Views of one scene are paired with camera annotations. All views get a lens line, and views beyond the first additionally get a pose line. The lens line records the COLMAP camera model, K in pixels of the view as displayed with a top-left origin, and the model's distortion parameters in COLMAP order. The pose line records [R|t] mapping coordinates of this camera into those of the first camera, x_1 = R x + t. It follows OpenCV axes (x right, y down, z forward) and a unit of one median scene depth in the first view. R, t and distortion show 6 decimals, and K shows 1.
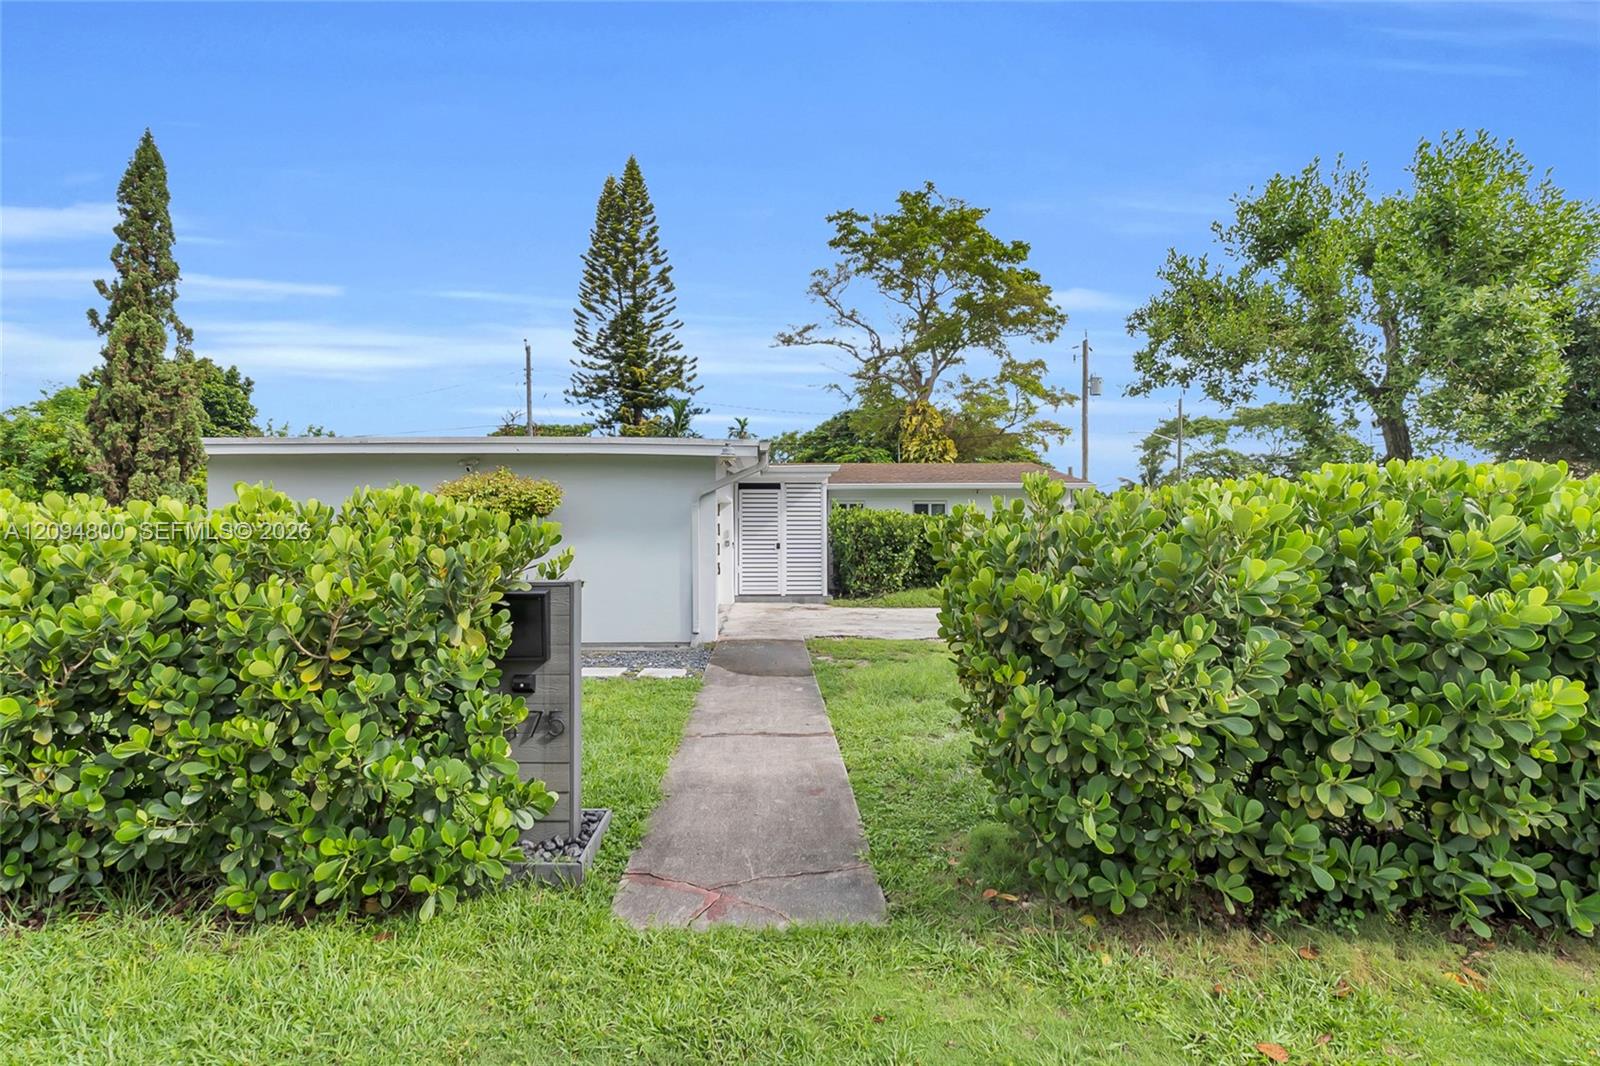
lens RADIAL K [[766.3, 0, 788.8], [0, 766.3, 527.2], [0, 0, 1]] dist [0.001996, 0.000180]
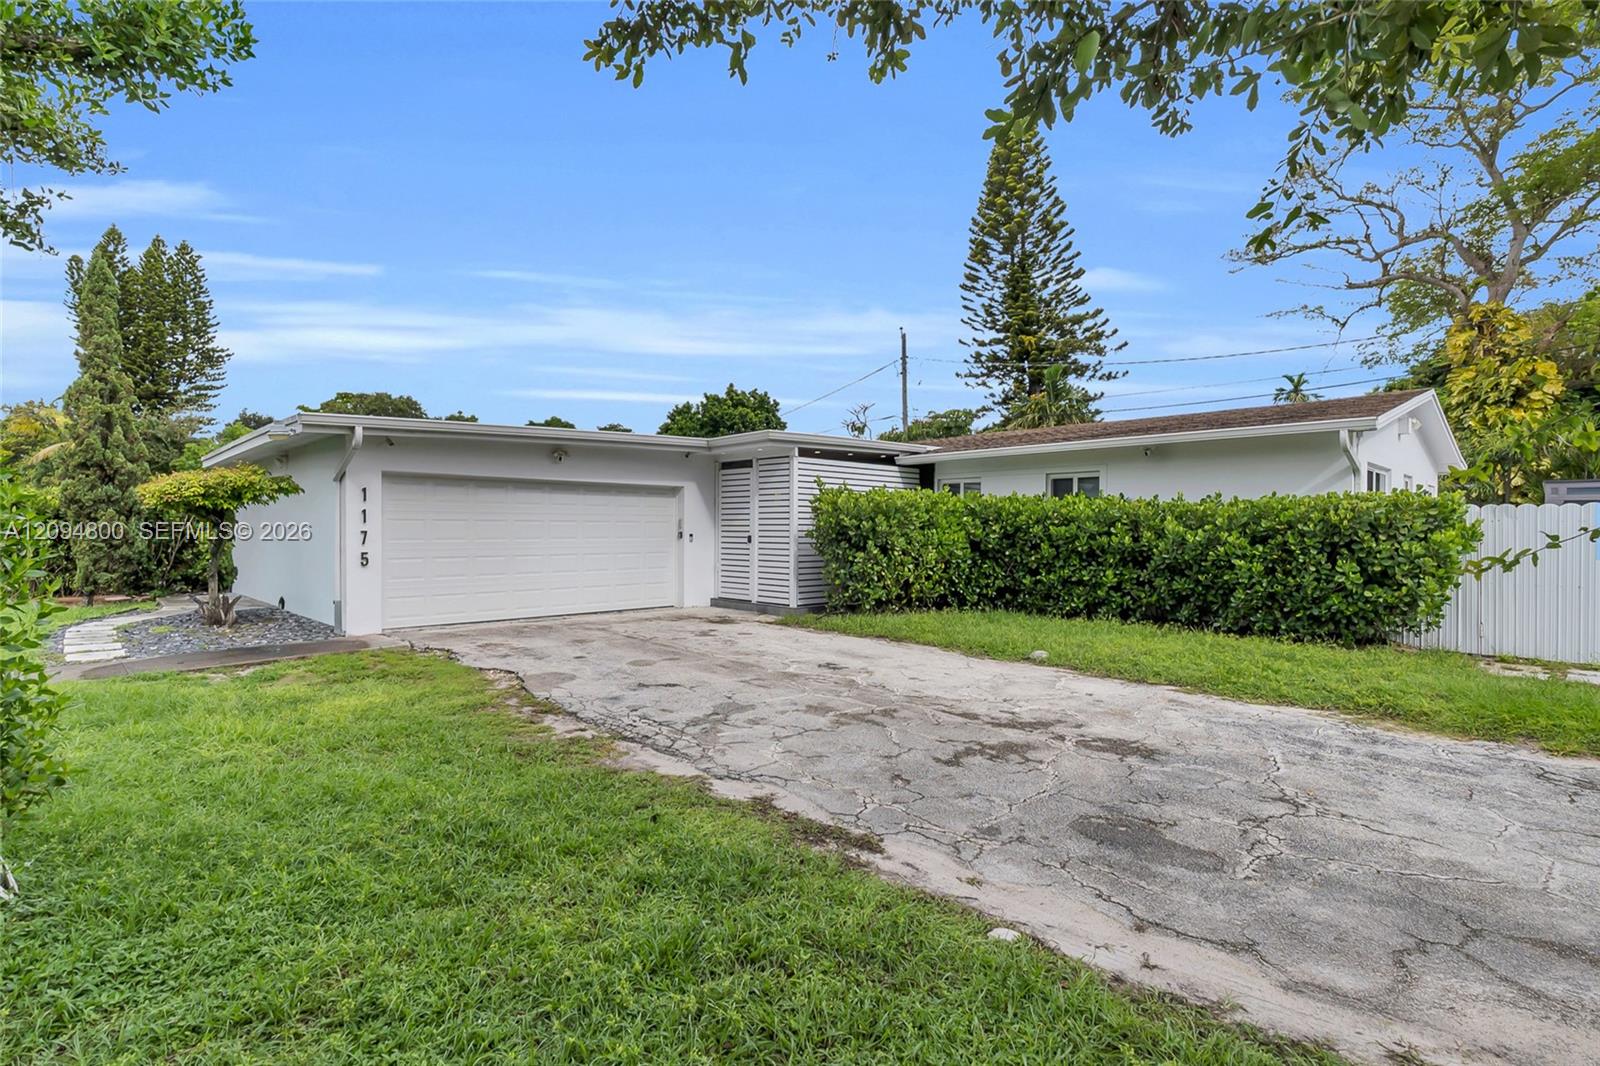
lens RADIAL K [[766.3, 0, 788.8], [0, 766.3, 527.2], [0, 0, 1]] dist [0.001996, 0.000180]
pose [[0.666897, 0.006053, -0.745126, 0.269308], [-0.002312, 0.999979, 0.006055, 0.003201], [0.745147, -0.002315, 0.666897, 0.227190]]
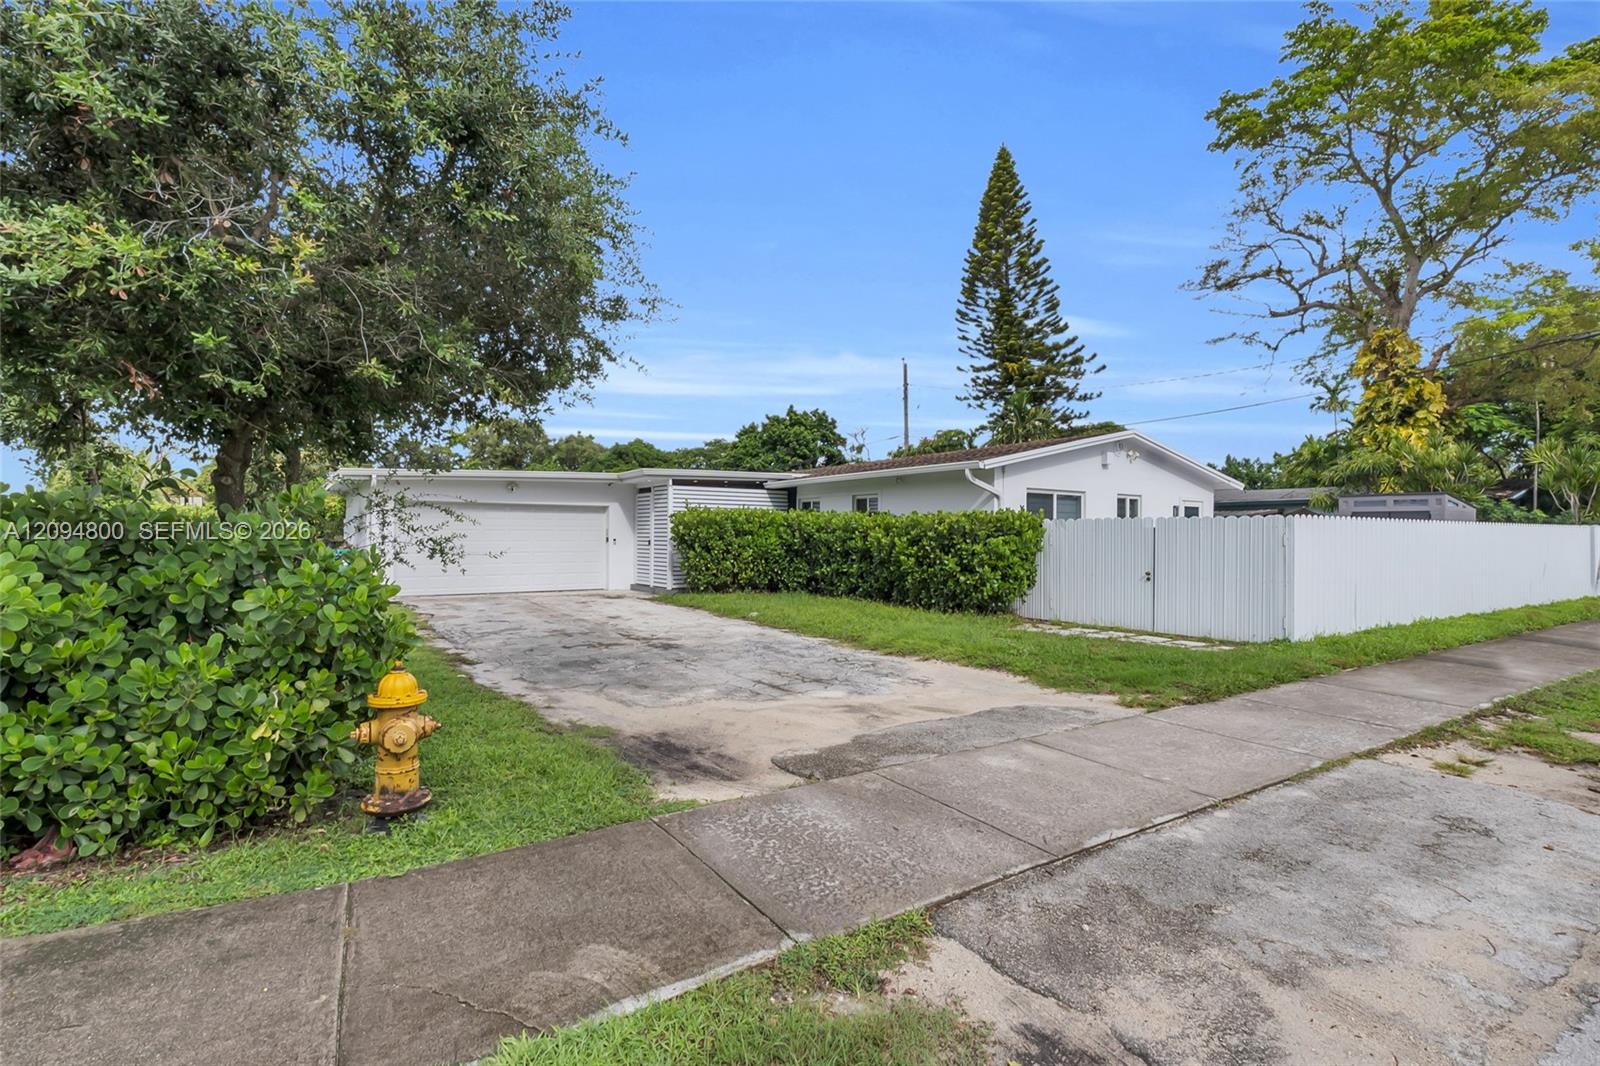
lens RADIAL K [[766.3, 0, 788.8], [0, 766.3, 527.2], [0, 0, 1]] dist [0.001996, 0.000180]
pose [[0.528116, -0.001590, -0.849171, 0.472825], [-0.002450, 0.999991, -0.003395, 0.002307], [0.849168, 0.003874, 0.528108, 0.260000]]
